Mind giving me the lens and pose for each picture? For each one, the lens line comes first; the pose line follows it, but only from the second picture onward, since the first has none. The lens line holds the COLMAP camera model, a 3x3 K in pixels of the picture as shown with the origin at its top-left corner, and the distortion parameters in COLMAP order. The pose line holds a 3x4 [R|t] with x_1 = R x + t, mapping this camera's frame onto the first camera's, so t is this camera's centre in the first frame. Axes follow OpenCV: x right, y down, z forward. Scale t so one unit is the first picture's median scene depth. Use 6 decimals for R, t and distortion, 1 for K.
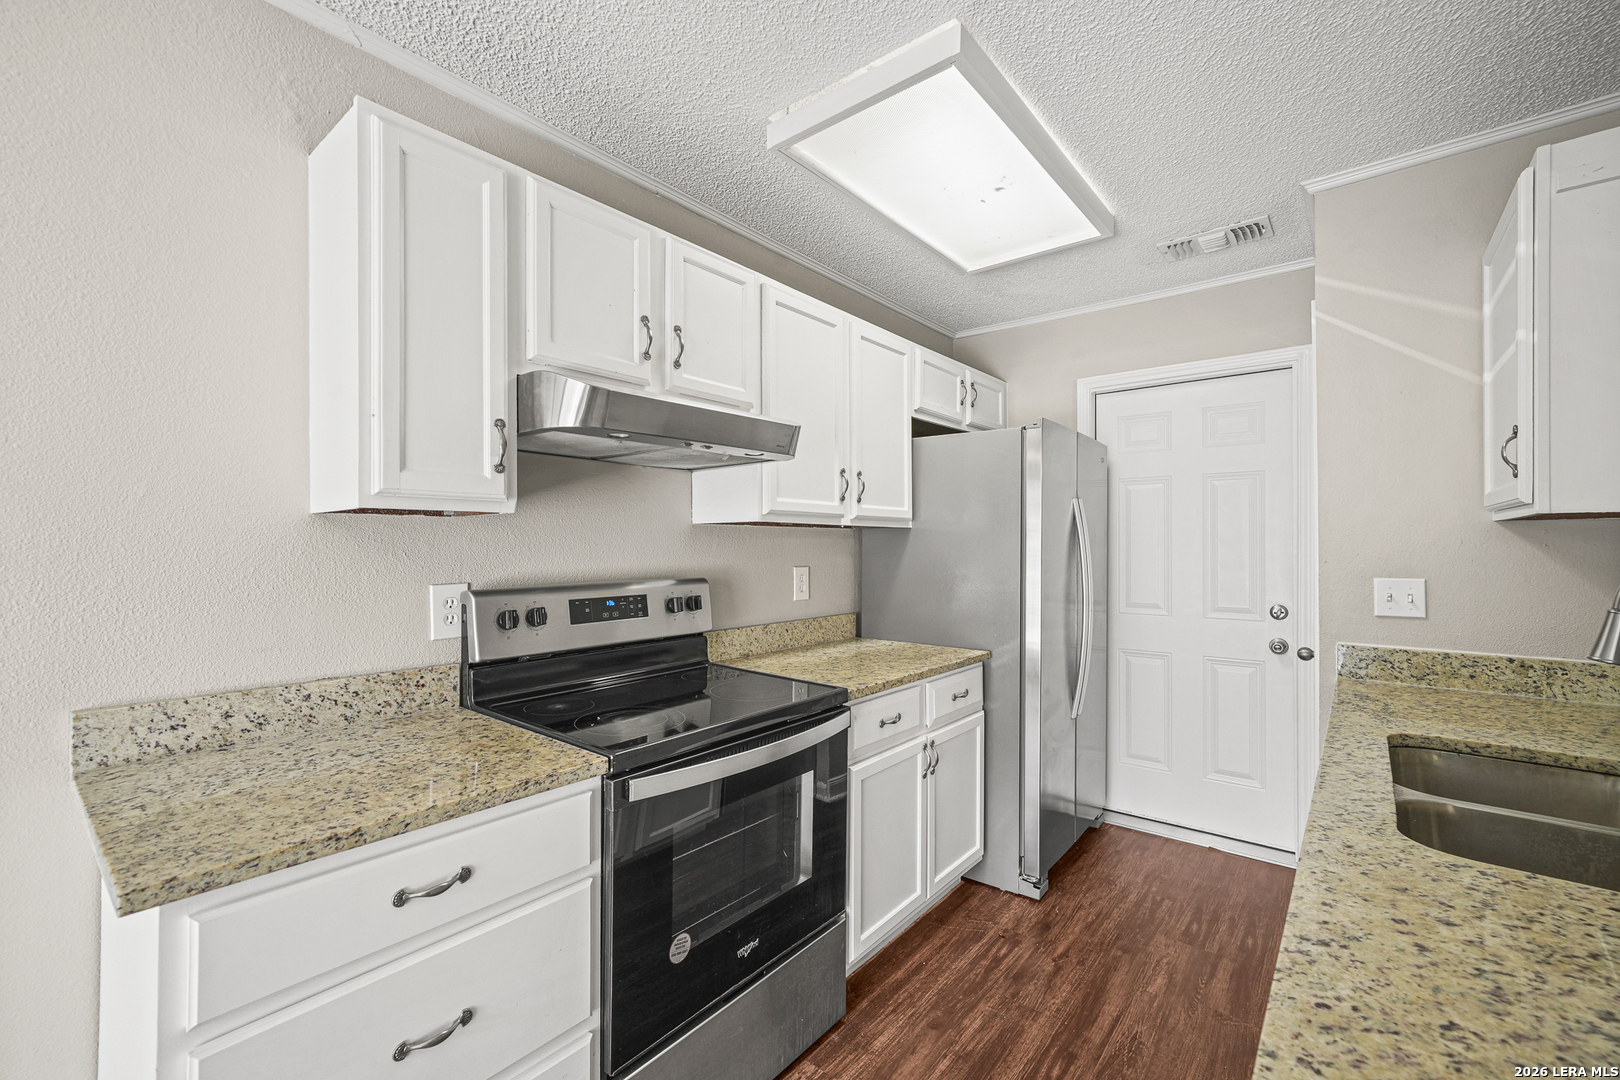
lens RADIAL K [[683.7, 0, 808.7], [0, 683.7, 548.1], [0, 0, 1]] dist [0.001761, 0.000639]
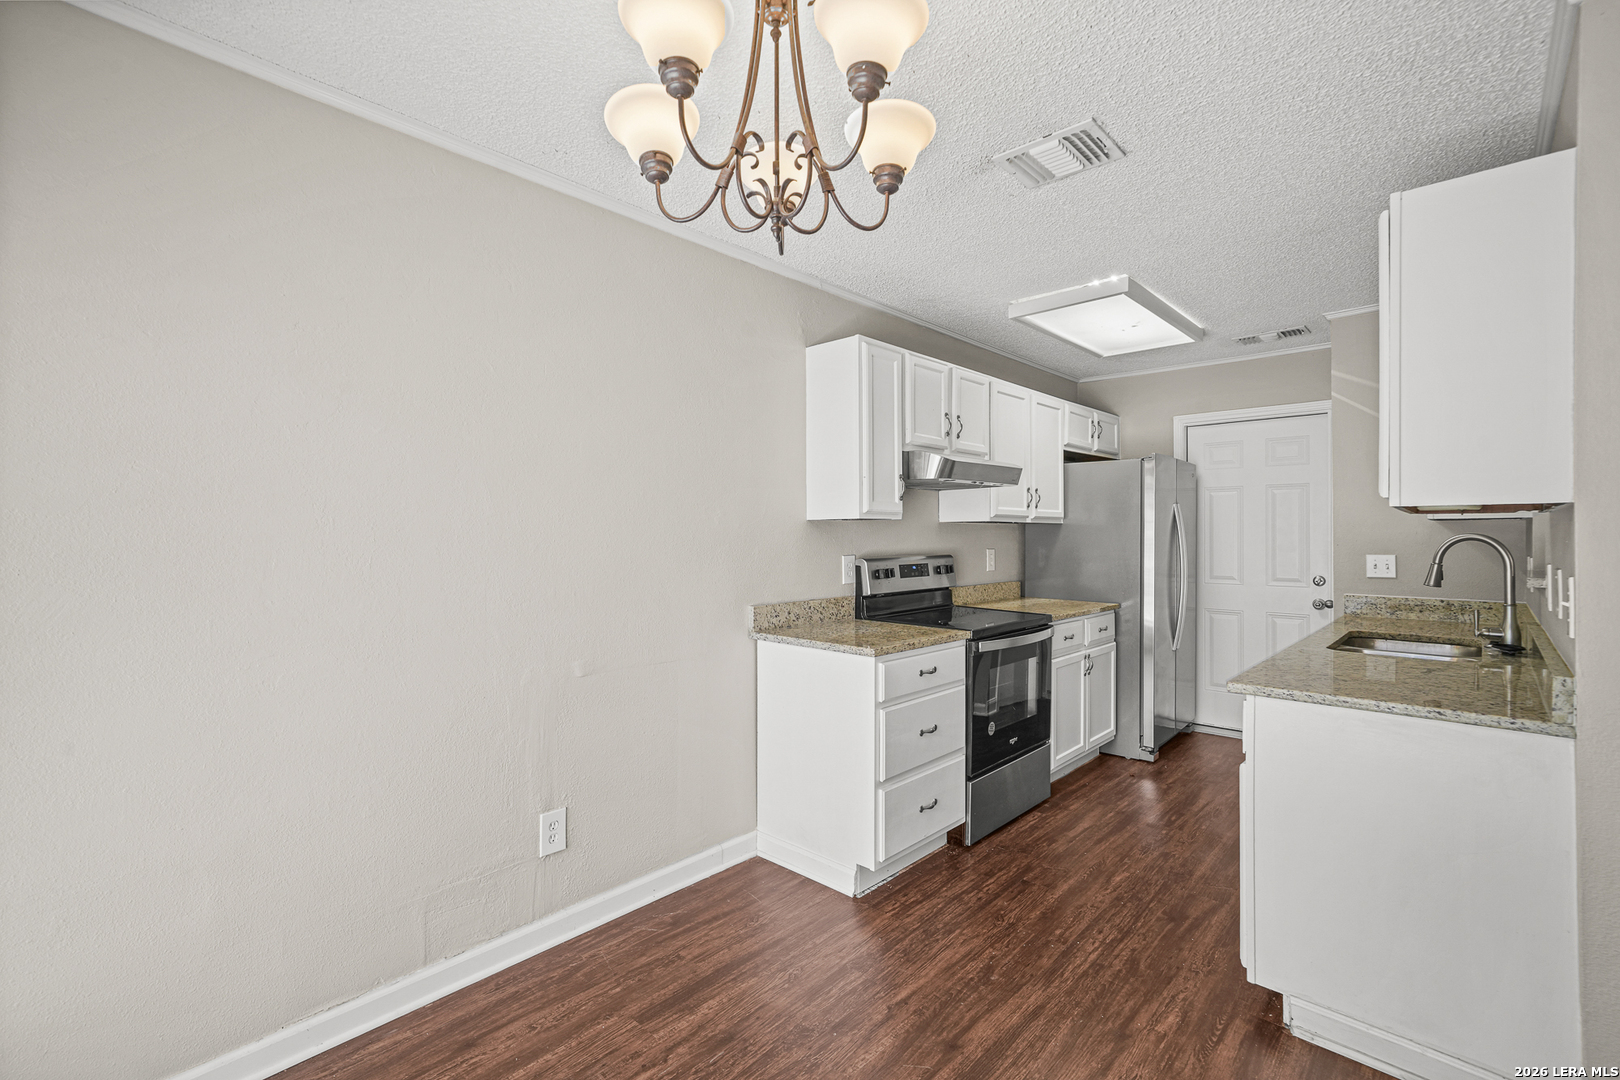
lens RADIAL K [[720.2, 0, 810.0], [0, 720.2, 540.0], [0, 0, 1]] dist [0.004241, 0.000118]
pose [[0.997913, -0.000361, -0.064573, -0.396243], [0.000539, 0.999996, 0.002744, 0.002707], [0.064571, -0.002773, 0.997909, -0.810228]]
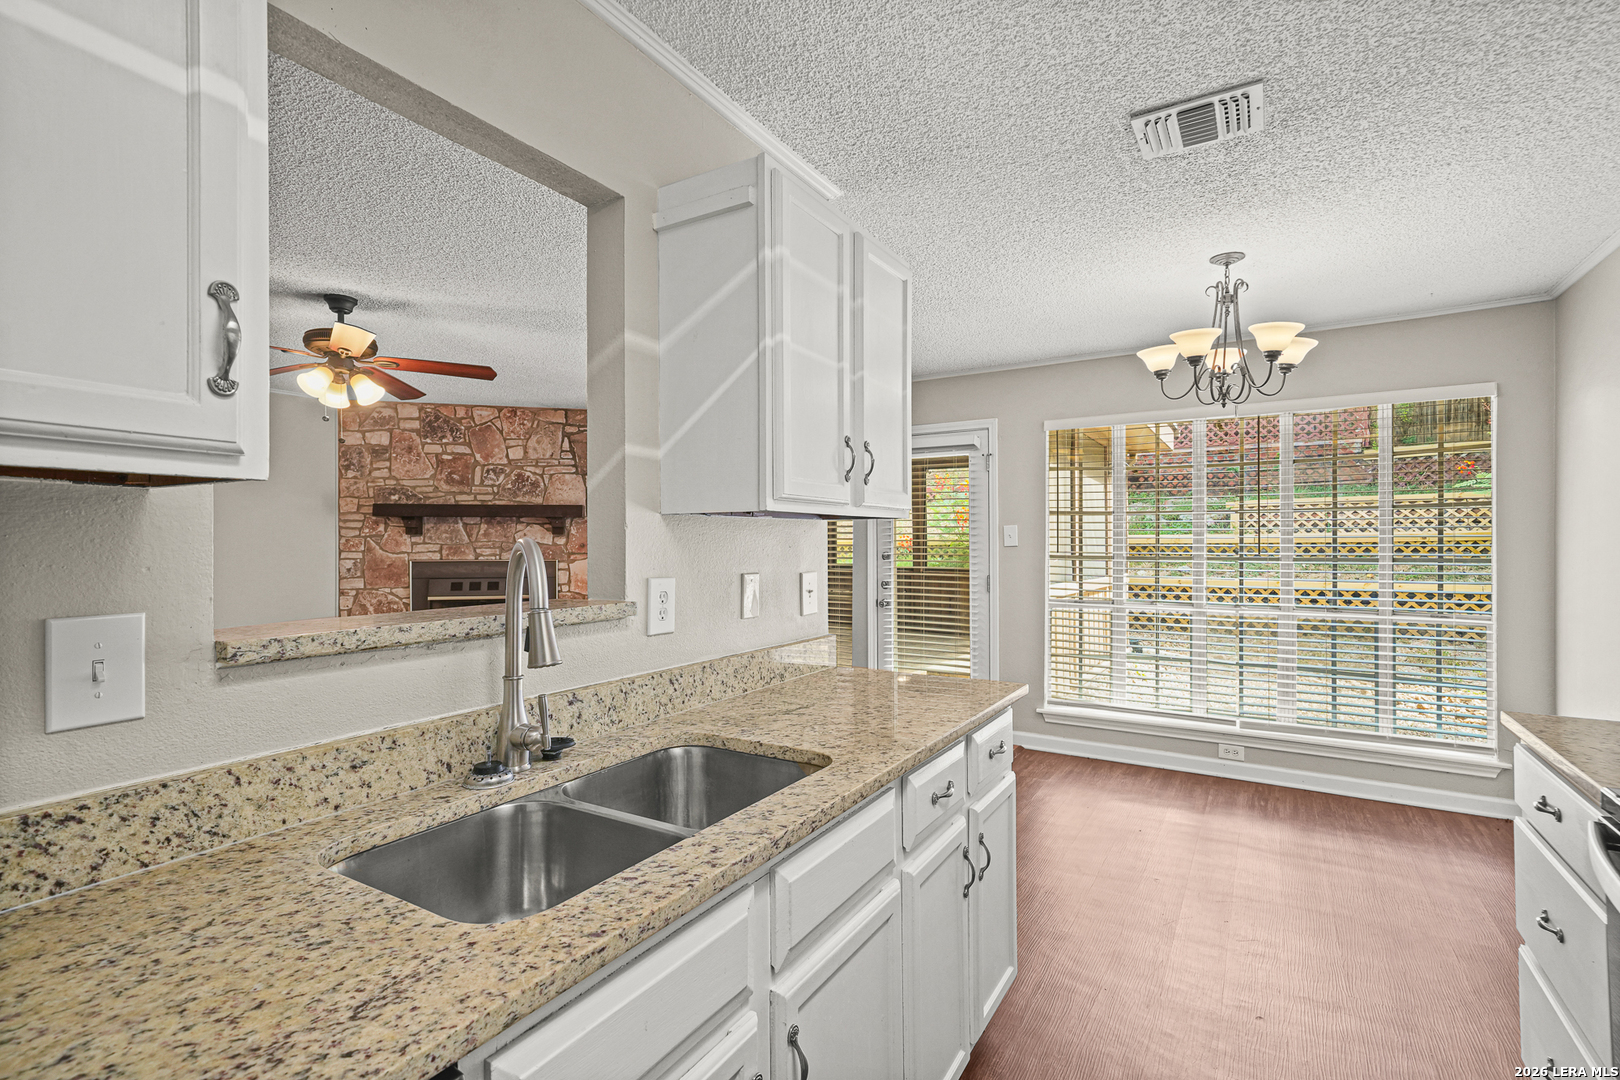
lens RADIAL K [[751.6, 0, 812.6], [0, 751.6, 541.5], [0, 0, 1]] dist [0.012445, 0.000404]
pose [[-0.990636, 0.001312, -0.136520, 0.494047], [0.001127, 0.999998, 0.001432, -0.003723], [0.136522, 0.001264, -0.990636, 1.089116]]
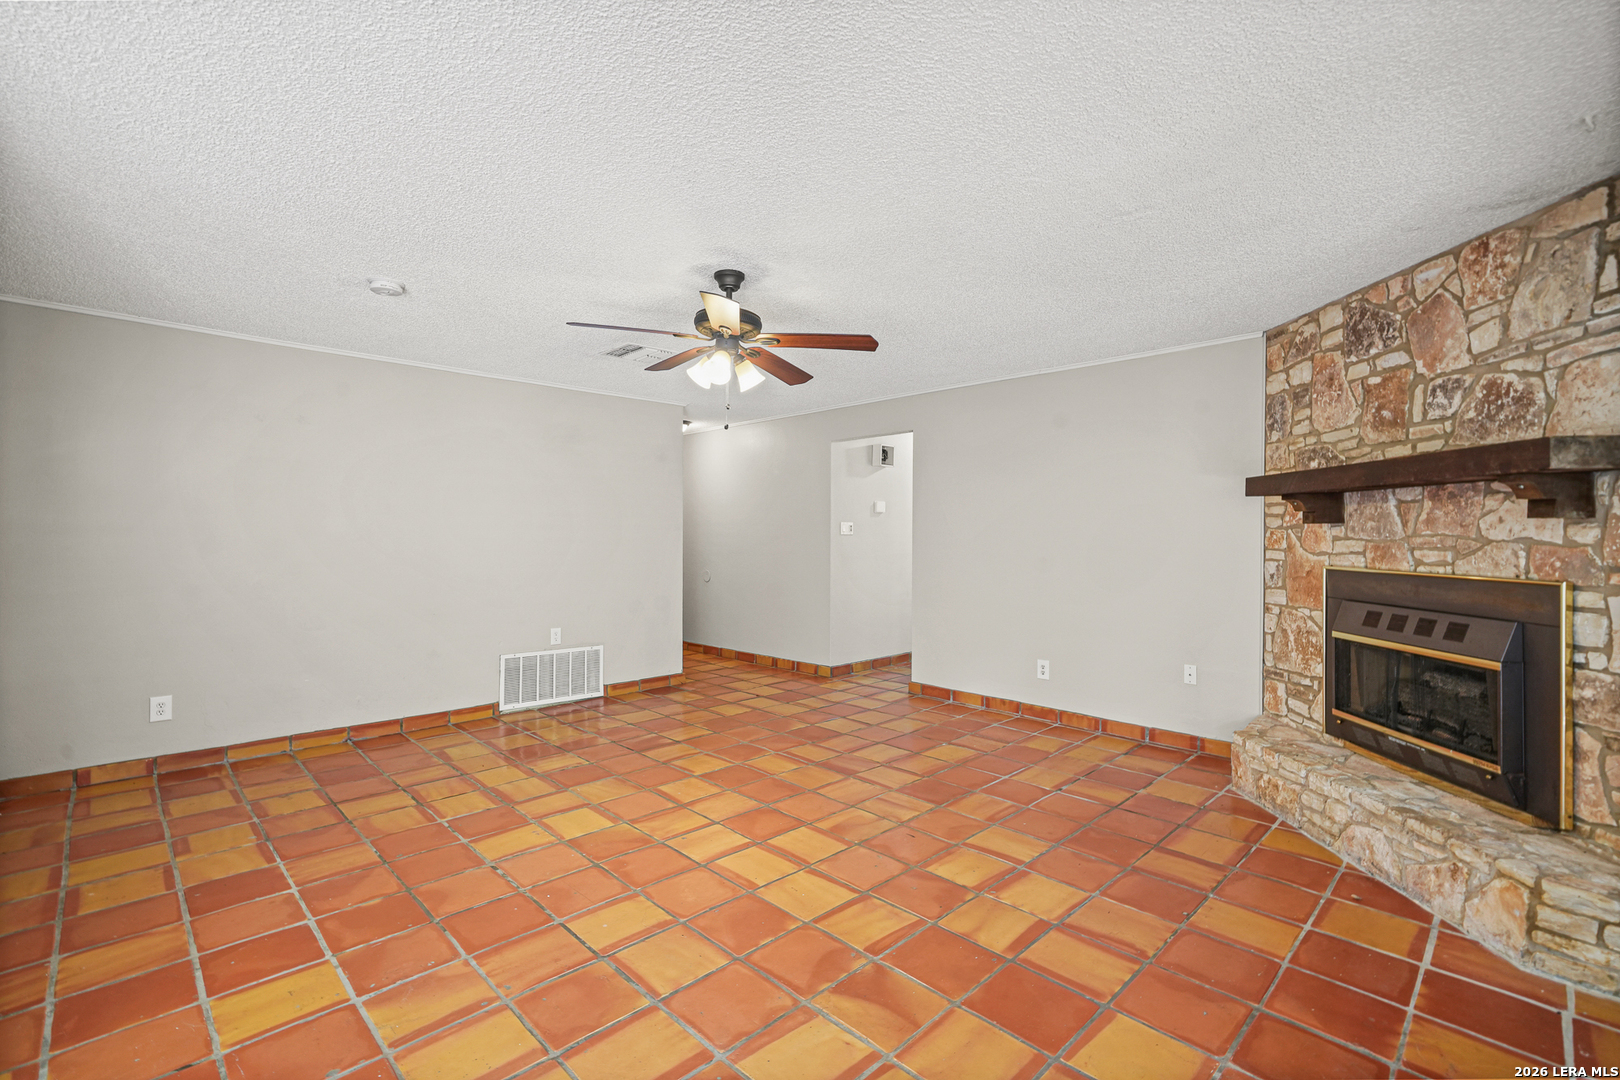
lens RADIAL K [[722.6, 0, 809.5], [0, 722.6, 541.7], [0, 0, 1]] dist [0.009415, 0.001169]
pose [[0.110026, -0.011048, 0.993867, -0.167513], [-0.001023, 0.999936, 0.011228, -0.003676], [-0.993928, -0.002252, 0.110007, -1.000485]]
